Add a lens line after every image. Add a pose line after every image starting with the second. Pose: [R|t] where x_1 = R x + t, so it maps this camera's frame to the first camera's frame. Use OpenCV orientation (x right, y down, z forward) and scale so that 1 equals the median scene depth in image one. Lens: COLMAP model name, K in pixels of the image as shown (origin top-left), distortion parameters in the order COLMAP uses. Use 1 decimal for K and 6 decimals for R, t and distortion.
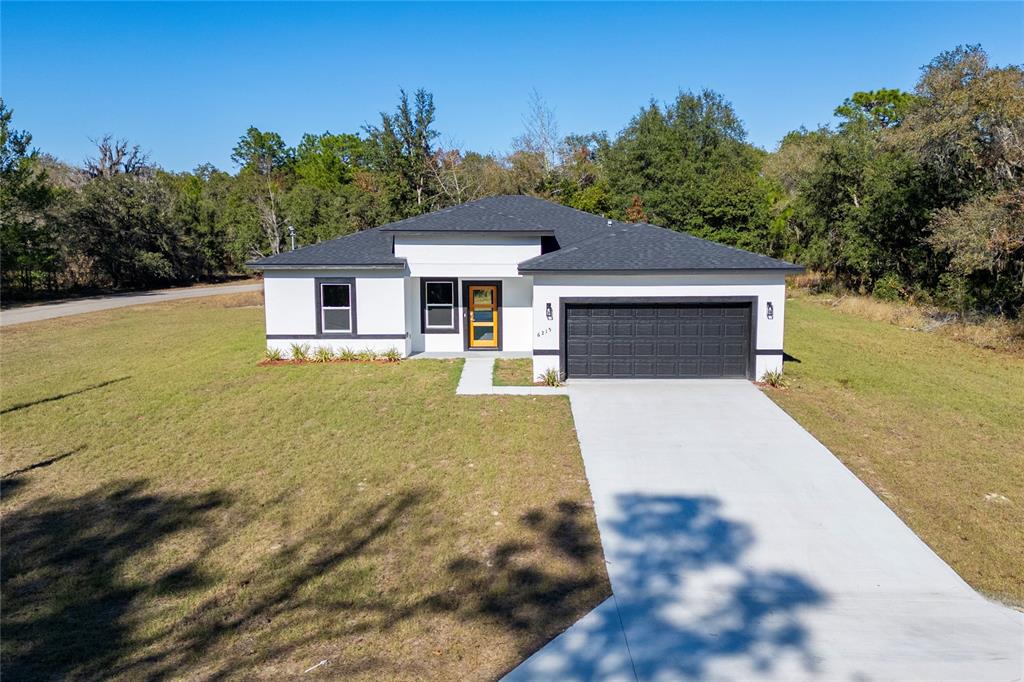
lens RADIAL K [[859.6, 0, 512.0], [0, 859.6, 341.0], [0, 0, 1]] dist [0.013991, 0.002450]
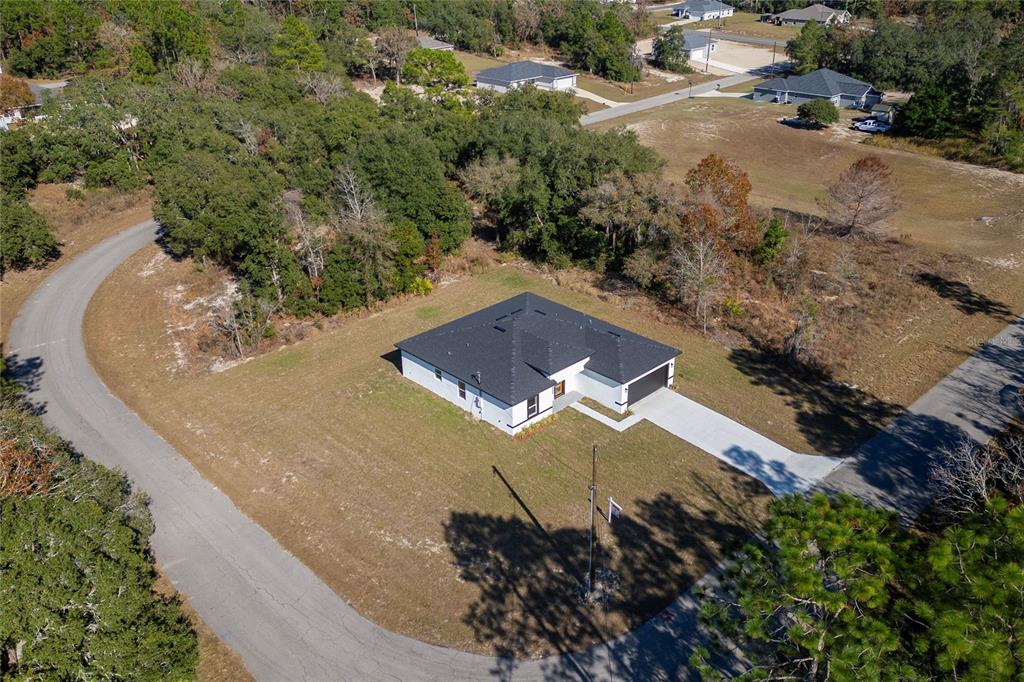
lens RADIAL K [[851.3, 0, 512.0], [0, 851.3, 341.0], [0, 0, 1]] dist [0.042646, 0.004191]
pose [[0.703098, -0.321997, 0.634012, -1.726371], [0.100349, 0.927609, 0.359823, -1.091833], [-0.703977, -0.189368, 0.684512, -0.581555]]
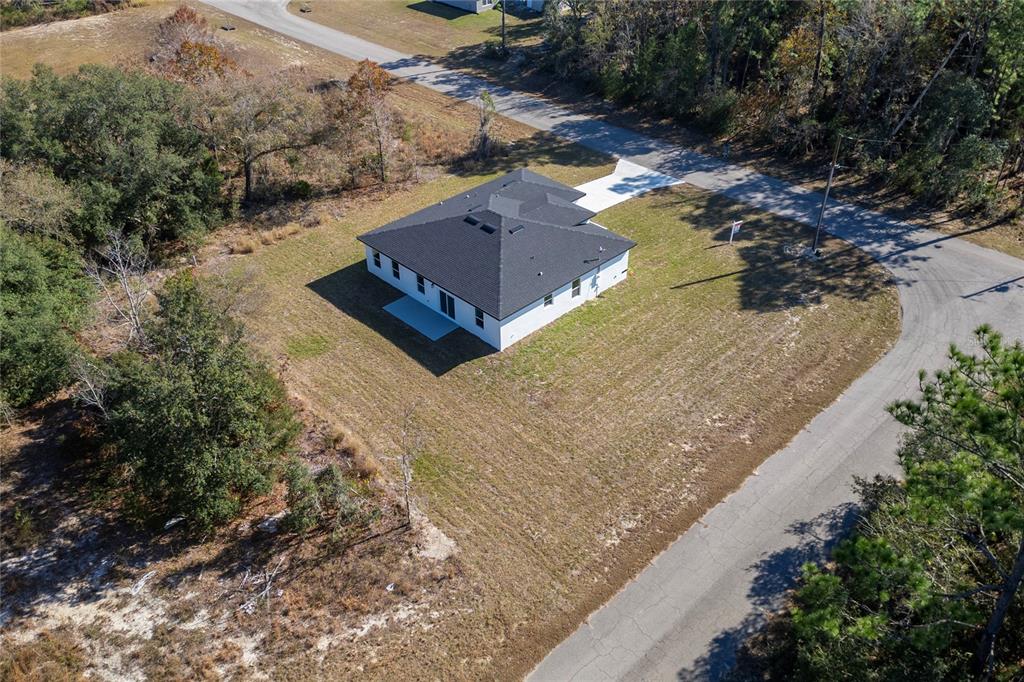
lens RADIAL K [[851.3, 0, 512.0], [0, 851.3, 341.0], [0, 0, 1]] dist [0.042646, 0.004191]
pose [[-0.721315, -0.397814, 0.566964, -1.533047], [0.095930, 0.753322, 0.650618, -1.476290], [-0.685931, 0.523689, -0.505220, 2.578157]]
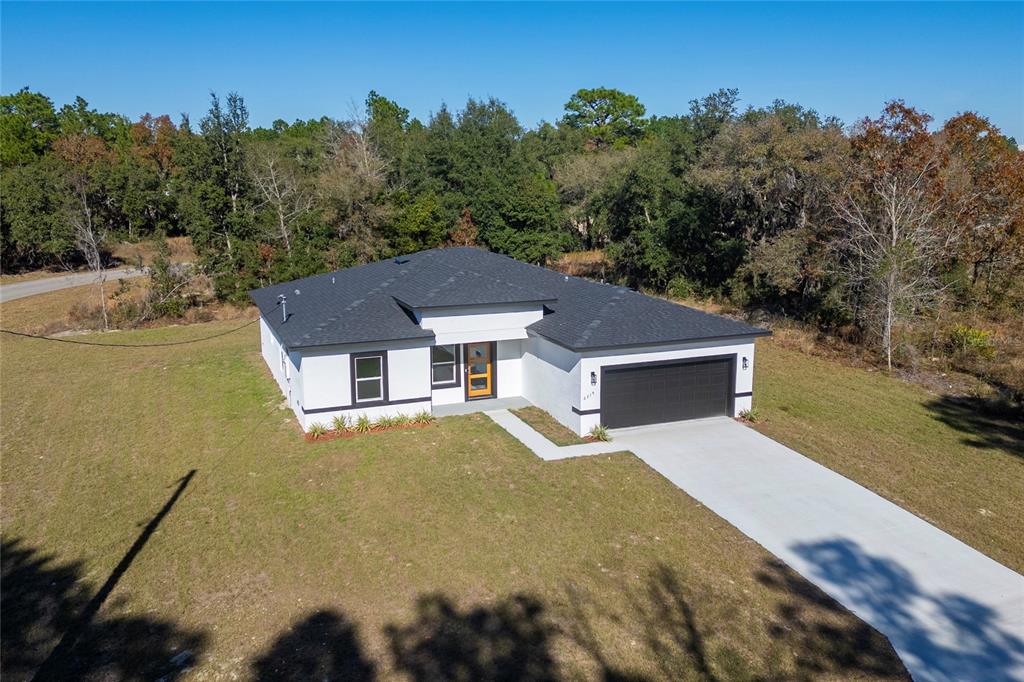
lens RADIAL K [[851.3, 0, 512.0], [0, 851.3, 341.0], [0, 0, 1]] dist [0.042646, 0.004191]
pose [[0.919203, -0.076010, 0.386379, -0.451298], [0.049107, 0.995661, 0.079044, -0.162247], [-0.390711, -0.053684, 0.918947, -0.050482]]
